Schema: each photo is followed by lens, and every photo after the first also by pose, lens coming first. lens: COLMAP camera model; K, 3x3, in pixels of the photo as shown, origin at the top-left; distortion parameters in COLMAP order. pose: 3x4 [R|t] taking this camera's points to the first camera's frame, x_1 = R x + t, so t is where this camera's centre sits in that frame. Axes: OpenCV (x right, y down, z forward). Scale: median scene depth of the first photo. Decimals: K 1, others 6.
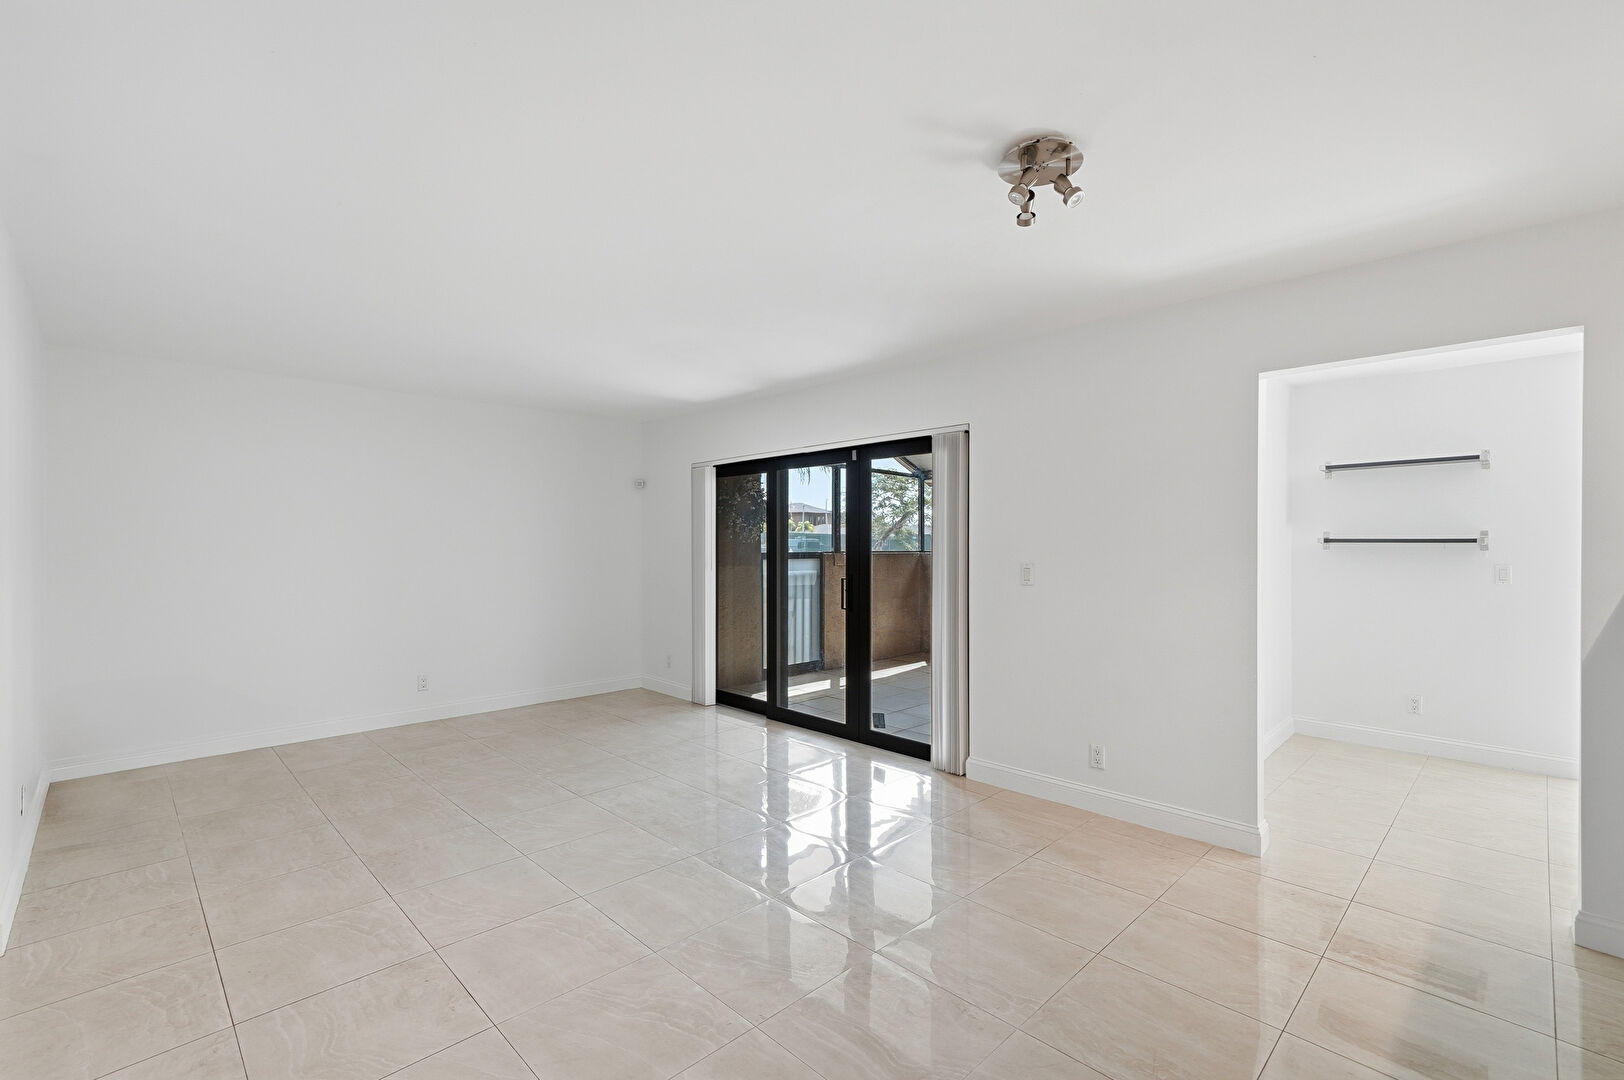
lens RADIAL K [[729.2, 0, 809.9], [0, 729.2, 537.3], [0, 0, 1]] dist [0.002861, 0.000476]
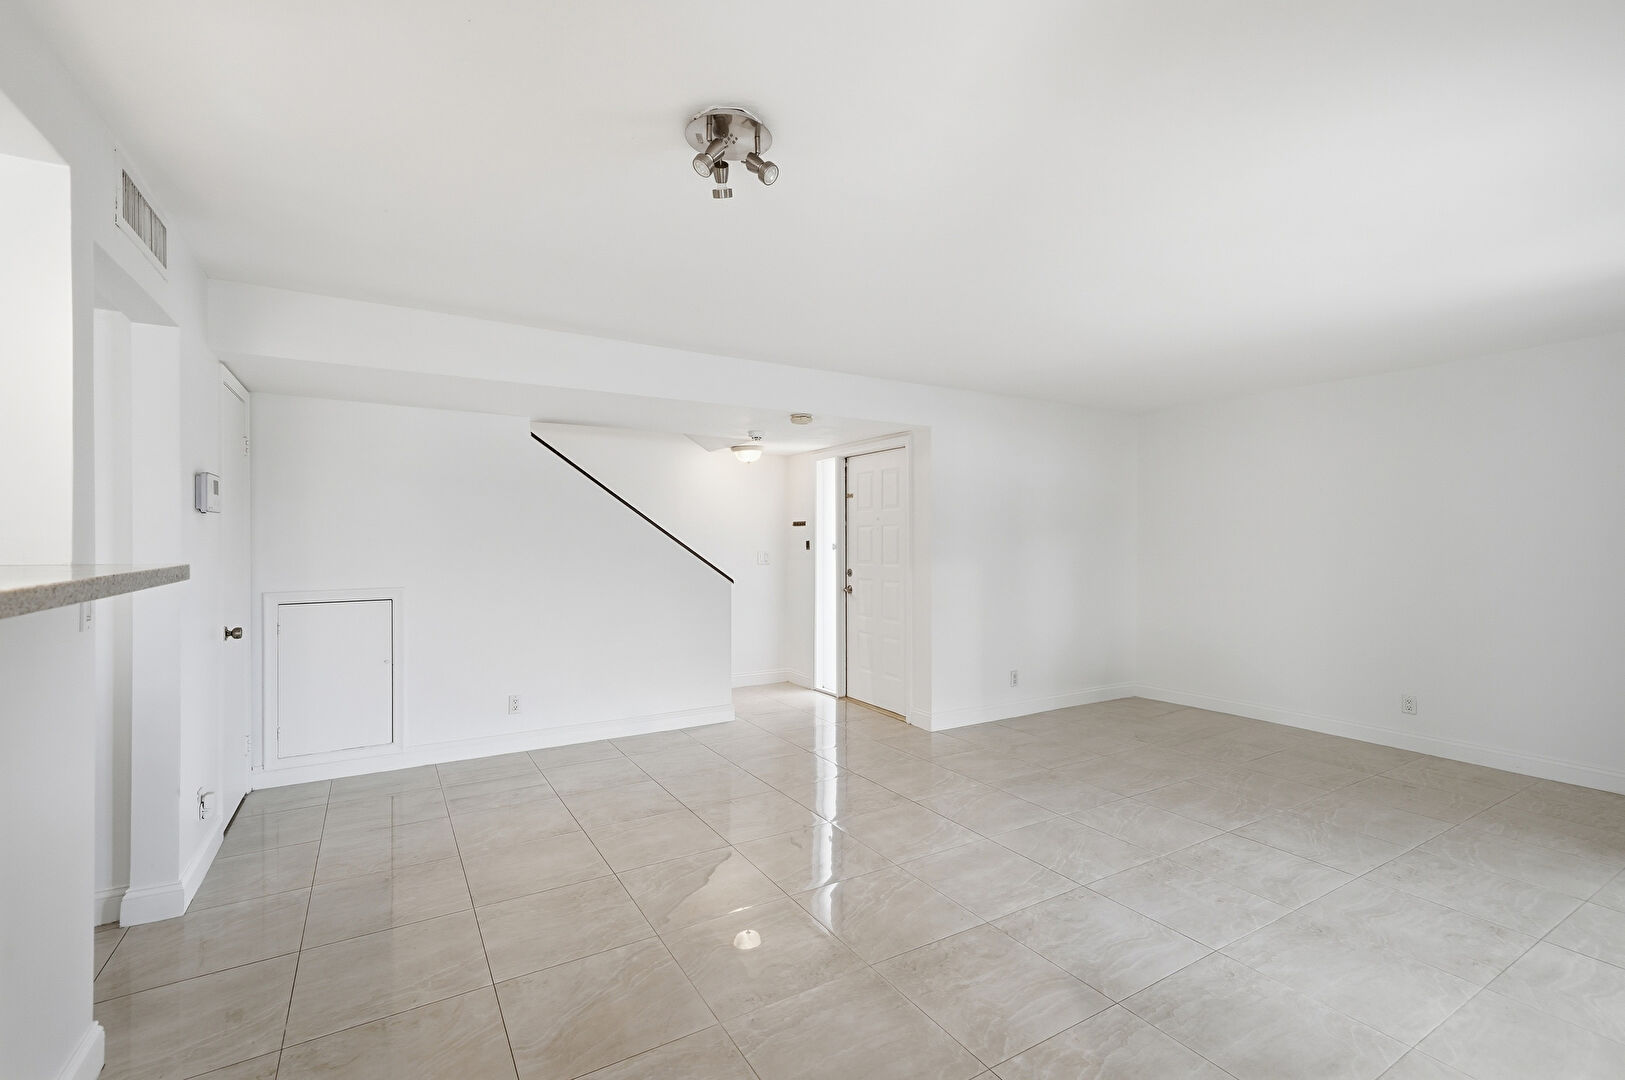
lens RADIAL K [[729.6, 0, 810.7], [0, 729.6, 536.5], [0, 0, 1]] dist [0.002861, 0.000476]
pose [[-0.239612, -0.001143, -0.970868, 1.038925], [0.005533, 0.999981, -0.002542, 0.001084], [0.970853, -0.005981, -0.239601, 1.147955]]
